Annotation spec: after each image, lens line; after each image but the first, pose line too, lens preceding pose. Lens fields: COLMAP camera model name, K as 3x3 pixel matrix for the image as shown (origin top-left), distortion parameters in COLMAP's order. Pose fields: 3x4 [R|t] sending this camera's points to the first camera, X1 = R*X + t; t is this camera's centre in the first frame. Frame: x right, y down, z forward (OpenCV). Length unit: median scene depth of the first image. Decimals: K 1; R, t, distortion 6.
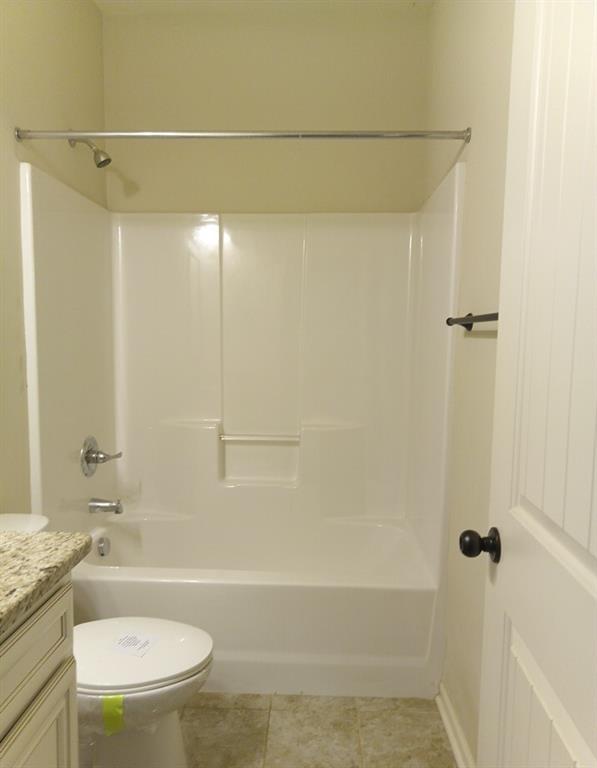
lens RADIAL K [[563.8, 0, 296.8], [0, 563.8, 401.8], [0, 0, 1]] dist [-0.002007, 0.003952]
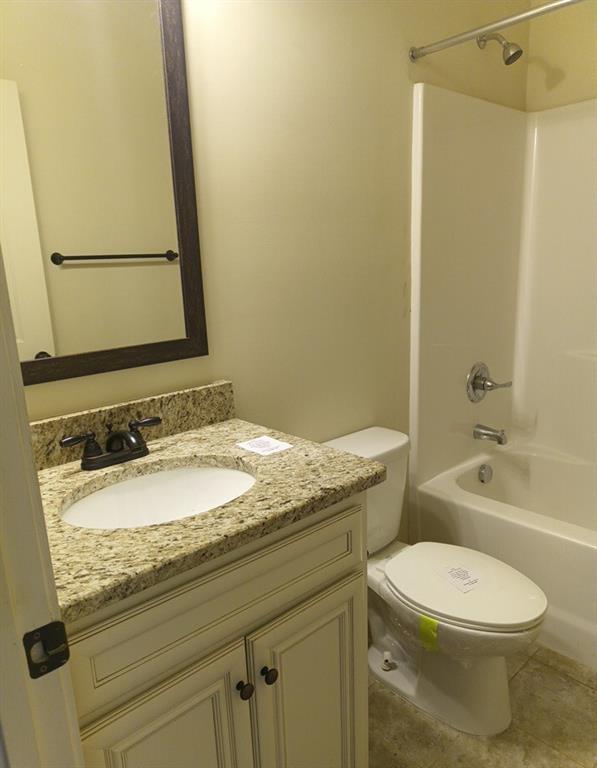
lens RADIAL K [[563.8, 0, 296.8], [0, 563.8, 401.8], [0, 0, 1]] dist [-0.002007, 0.003952]
pose [[0.702542, 0.136469, -0.698435, 0.113102], [-0.031166, 0.986399, 0.161386, -0.020827], [0.710959, -0.091613, 0.697240, 0.088404]]
